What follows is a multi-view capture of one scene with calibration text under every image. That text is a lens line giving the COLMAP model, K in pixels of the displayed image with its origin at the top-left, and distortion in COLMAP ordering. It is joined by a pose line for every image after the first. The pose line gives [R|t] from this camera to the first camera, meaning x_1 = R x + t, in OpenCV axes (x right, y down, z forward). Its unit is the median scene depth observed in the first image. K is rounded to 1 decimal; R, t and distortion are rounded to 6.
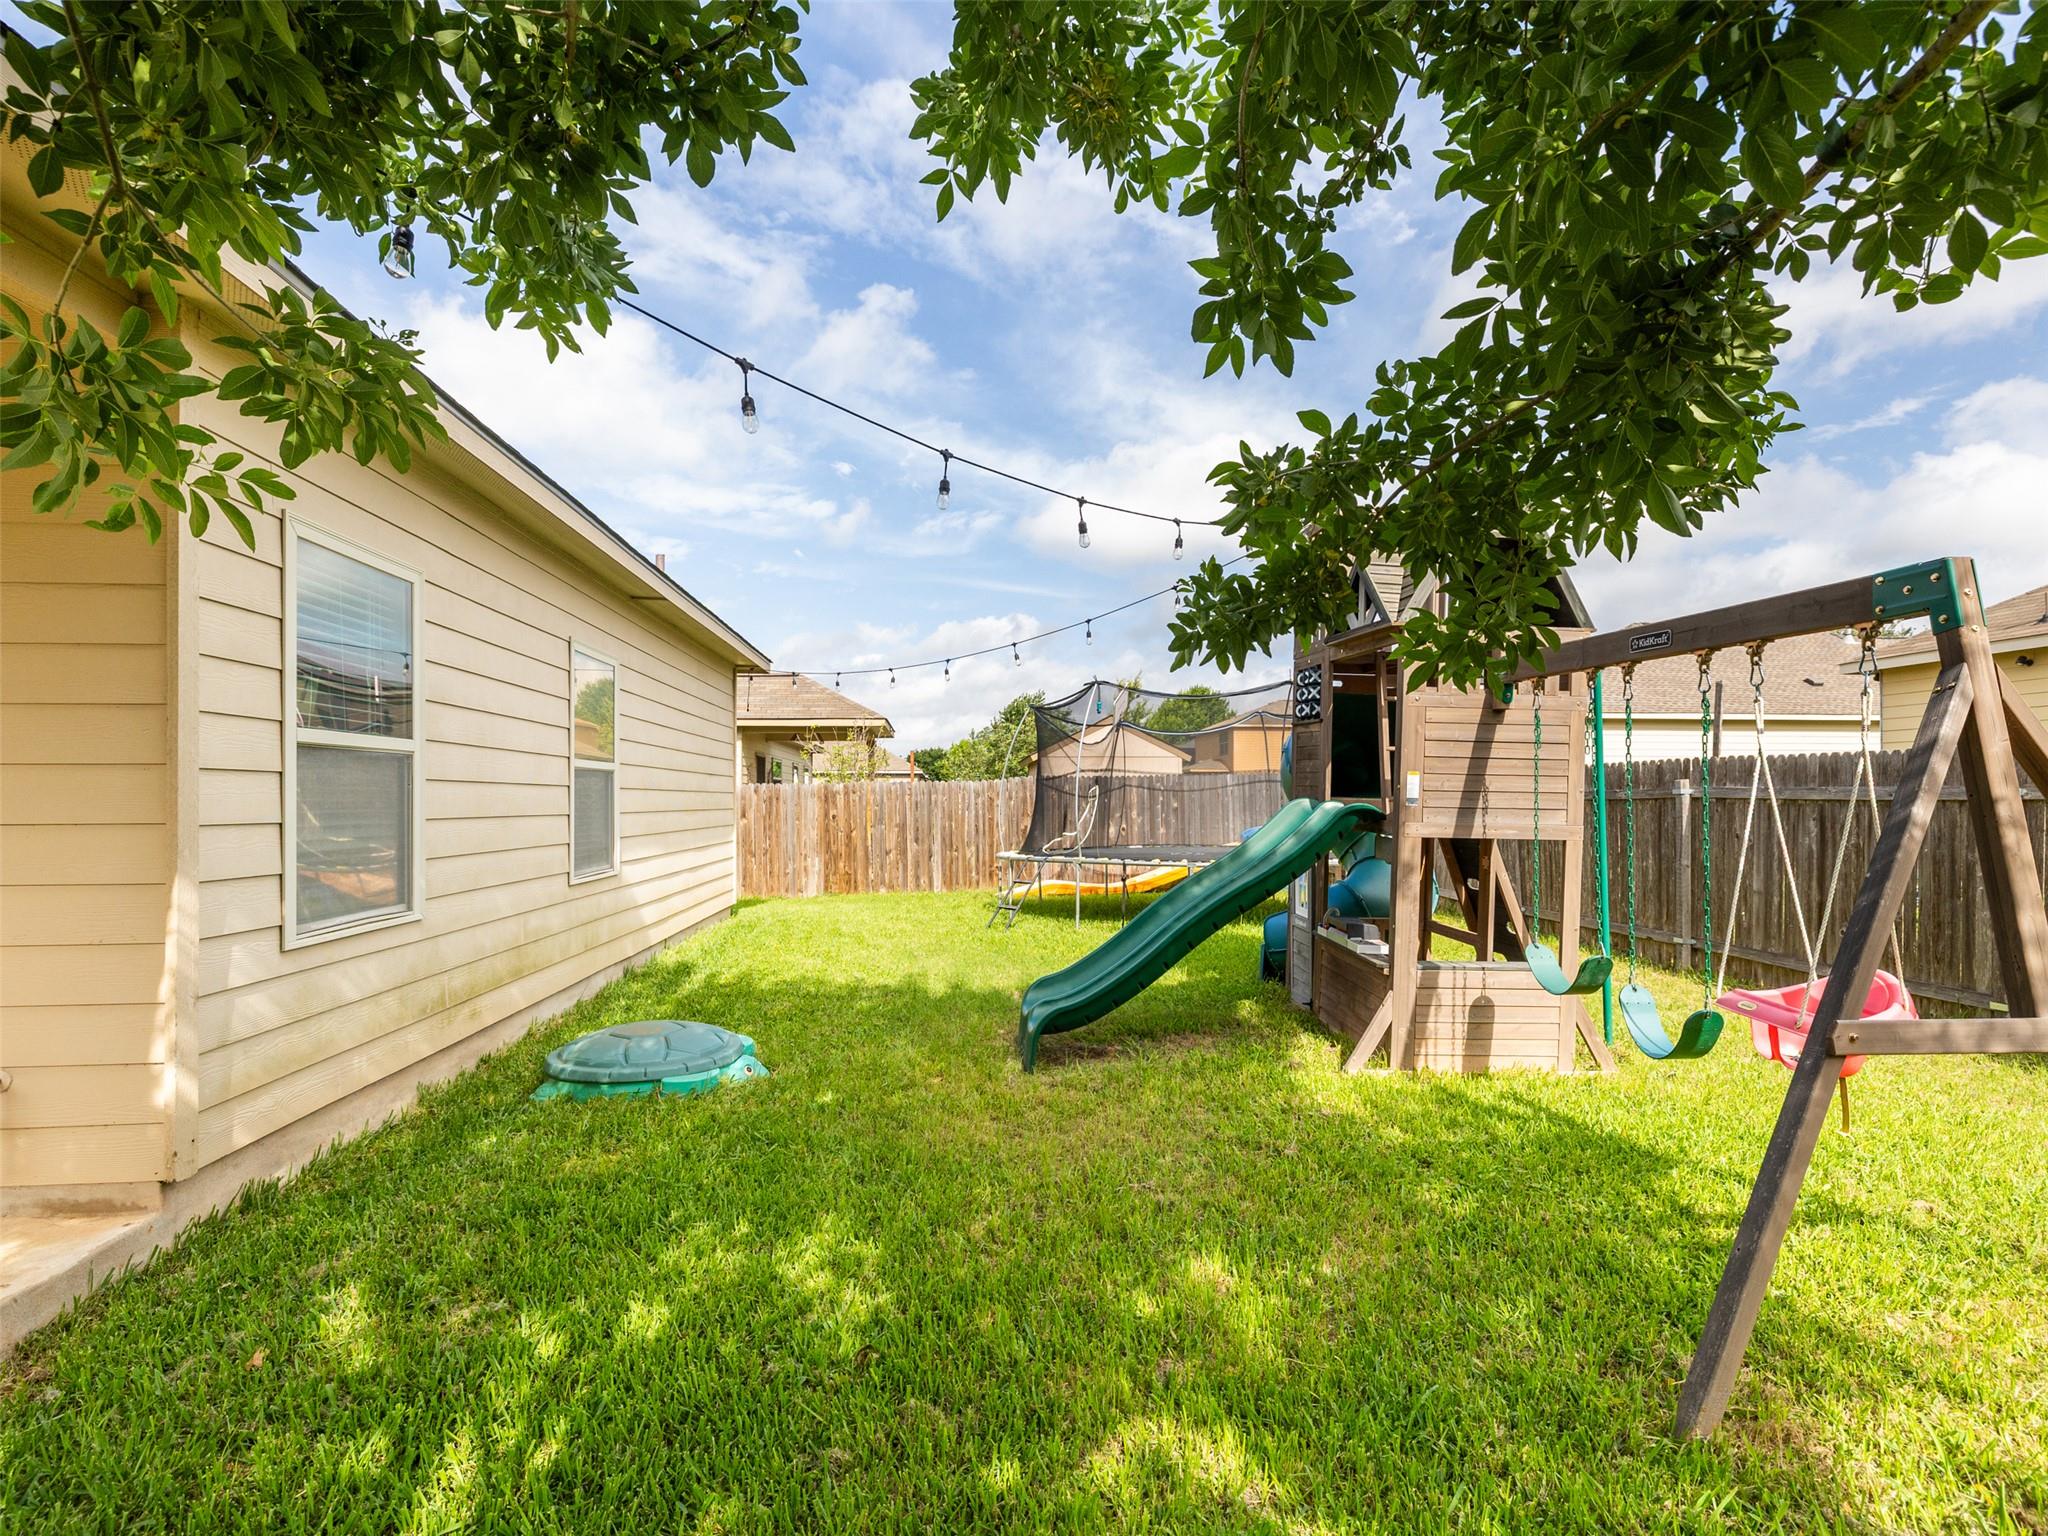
lens RADIAL K [[977.2, 0, 1023.0], [0, 977.2, 796.3], [0, 0, 1]] dist [0.012869, -0.000352]
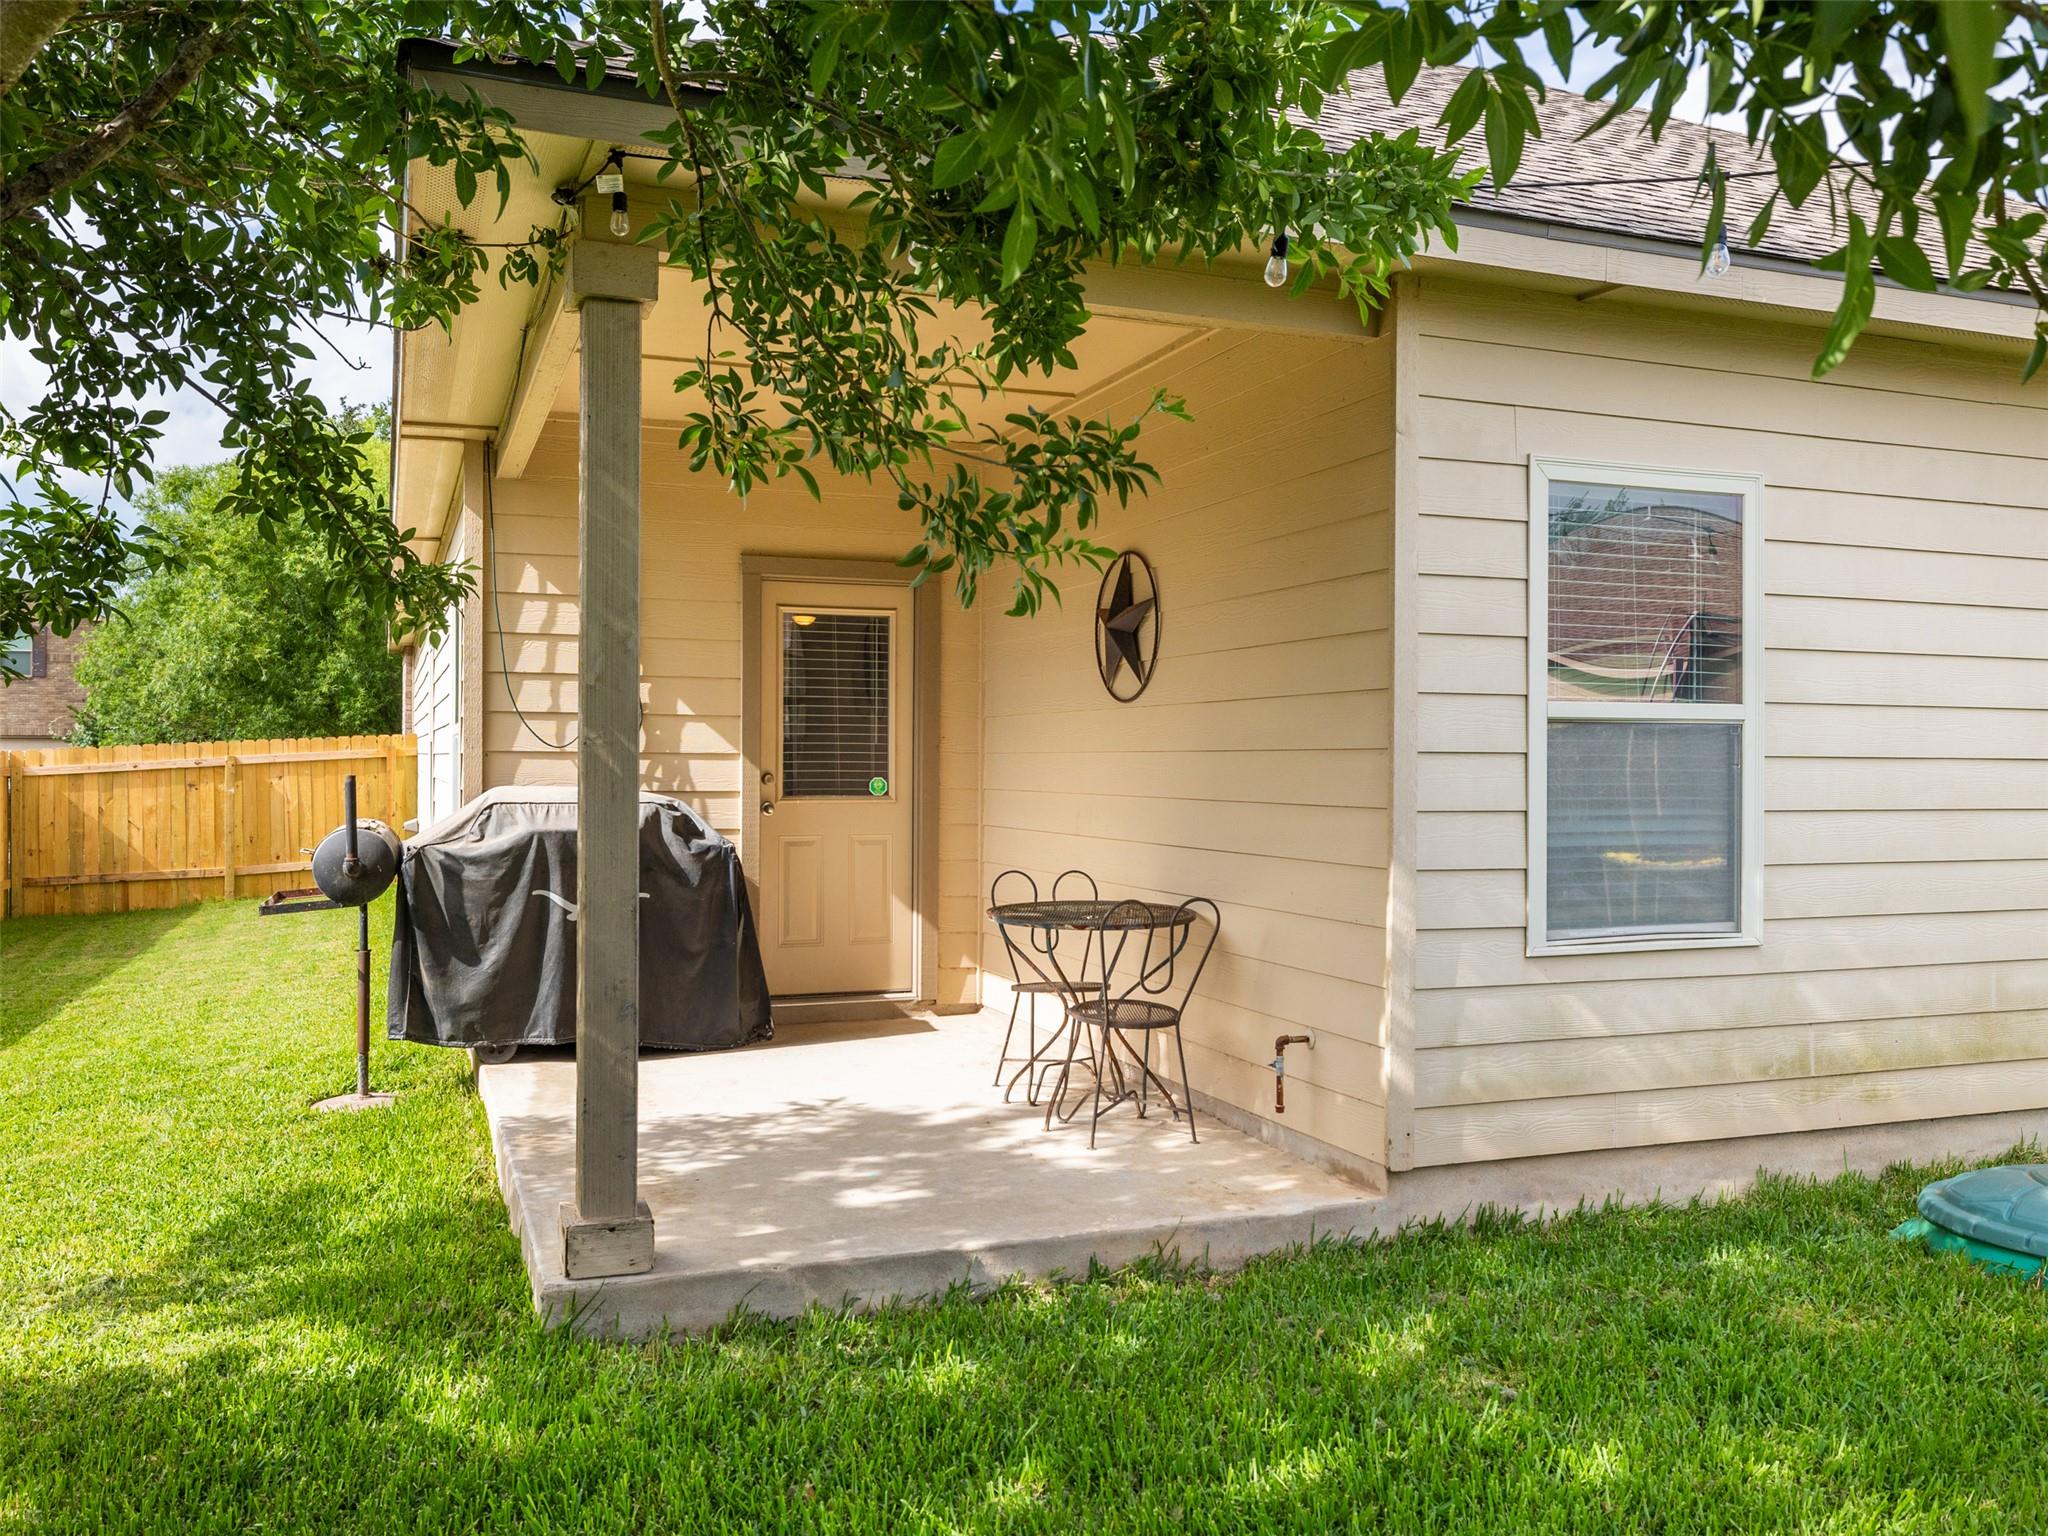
lens RADIAL K [[1694.1, 0, 1031.6], [0, 1694.1, 759.2], [0, 0, 1]] dist [-0.009797, -0.001595]
pose [[0.283301, 0.003035, -0.959026, 0.524155], [-0.001226, 0.999995, 0.002802, -0.020796], [0.959030, 0.000381, 0.283303, 0.134056]]
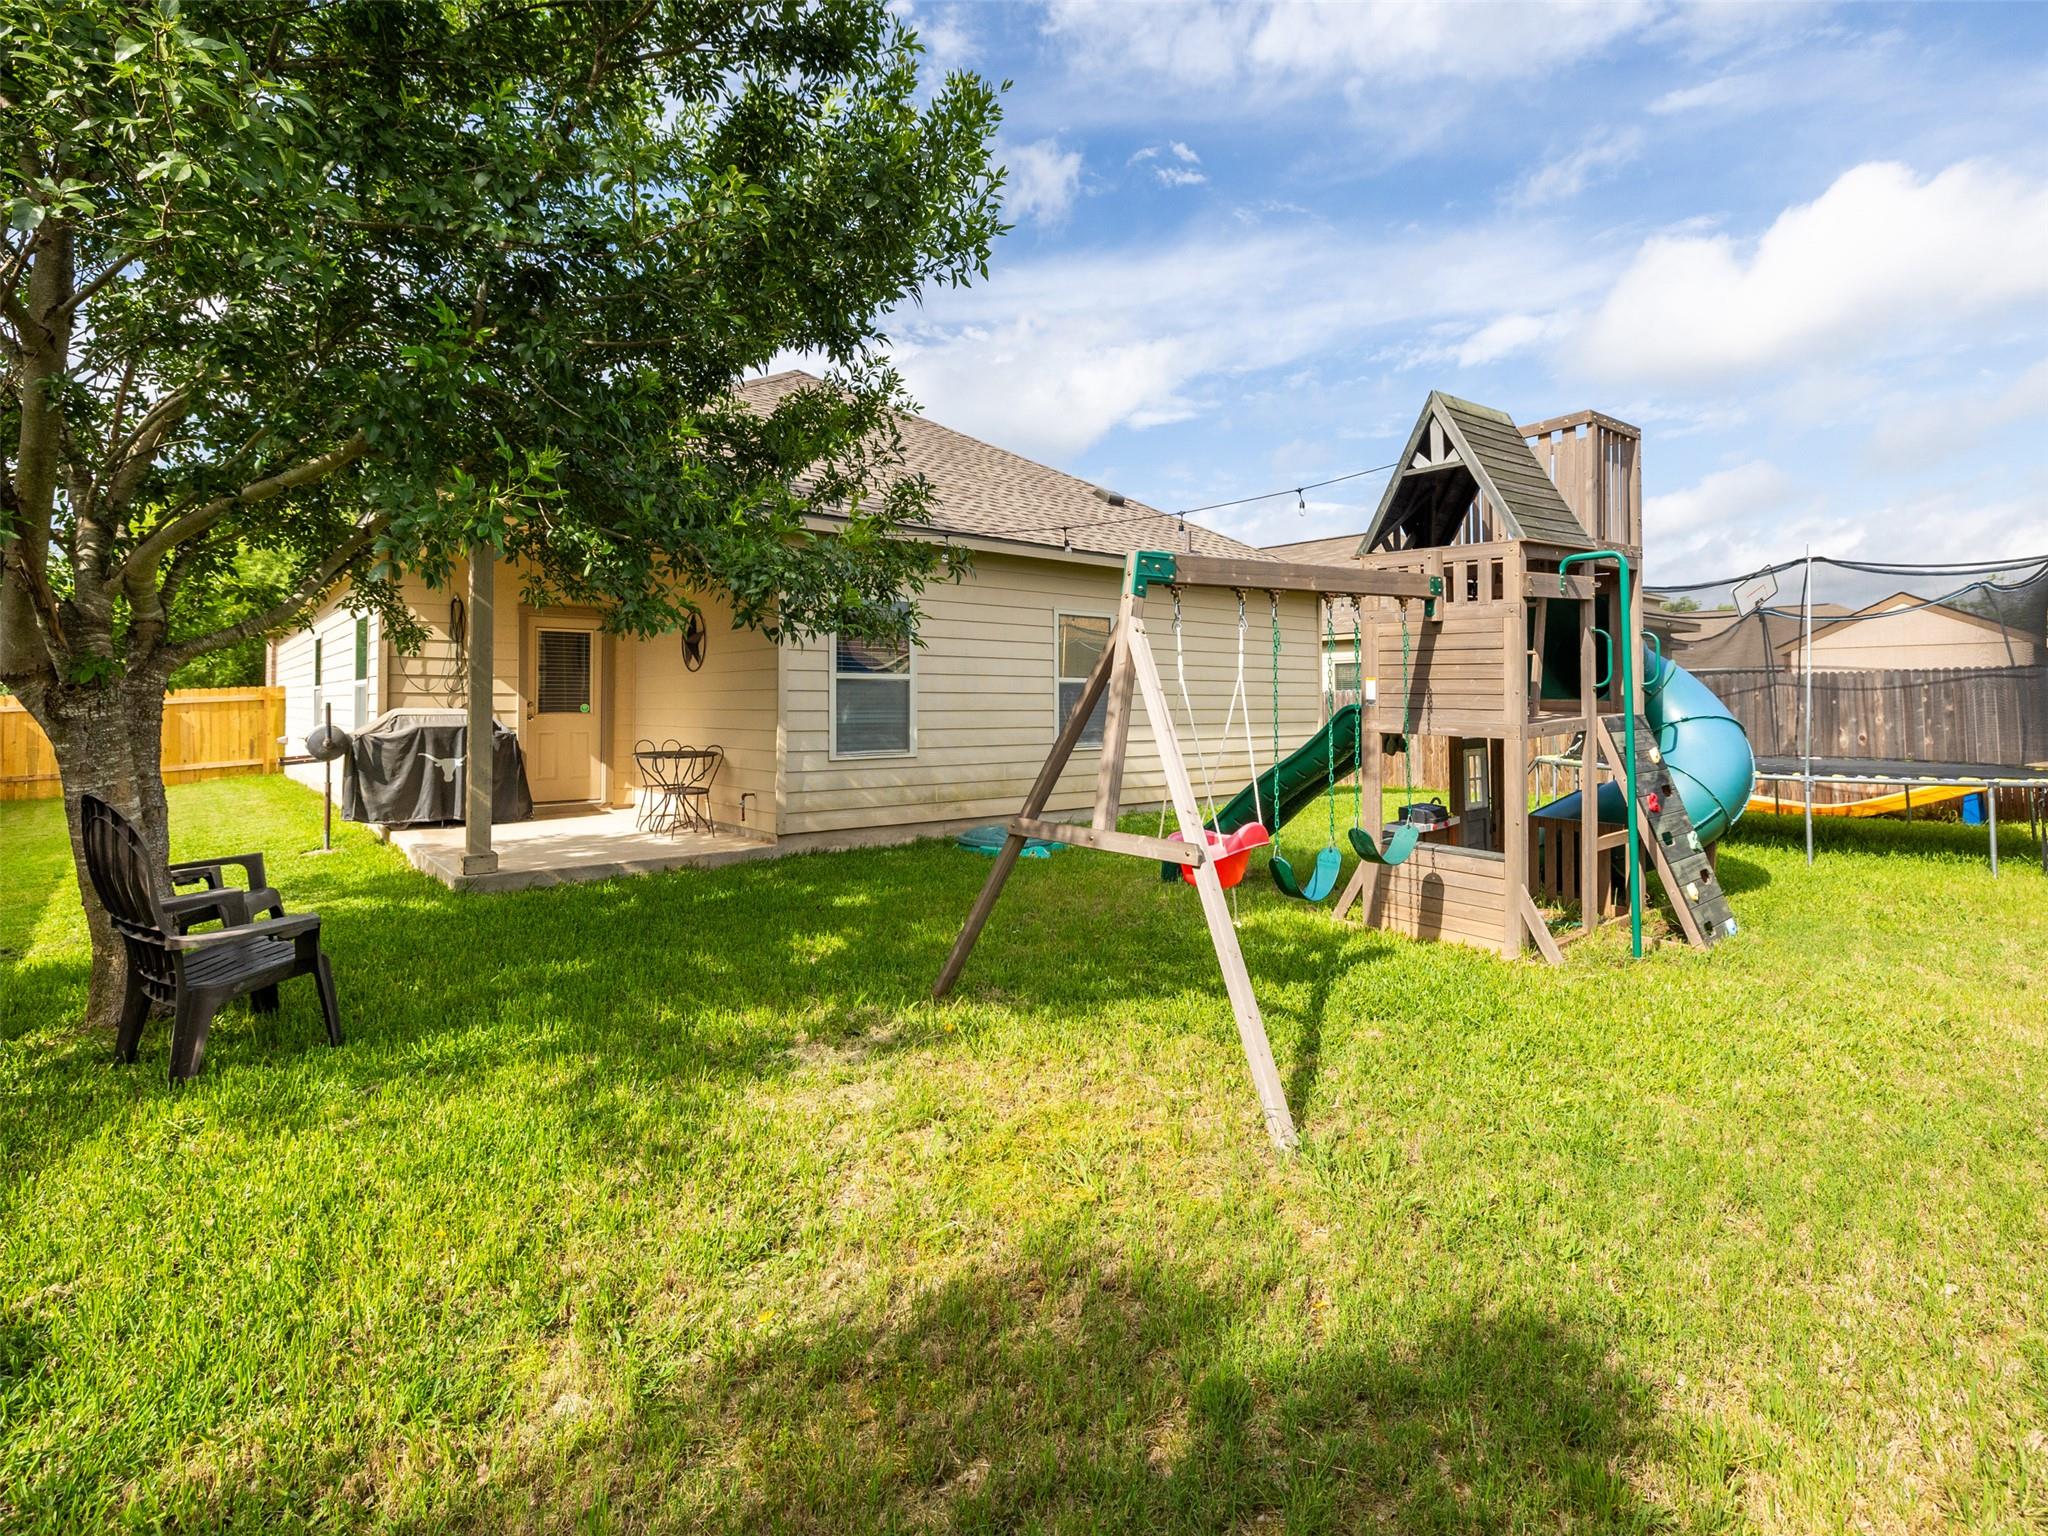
lens RADIAL K [[977.2, 0, 1025.6], [0, 977.2, 698.2], [0, 0, 1]] dist [0.012869, -0.000352]
pose [[0.580858, -0.003498, -0.813997, 1.473612], [0.003702, 0.999992, -0.001655, 0.001007], [0.813996, -0.002052, 0.580866, -0.054323]]
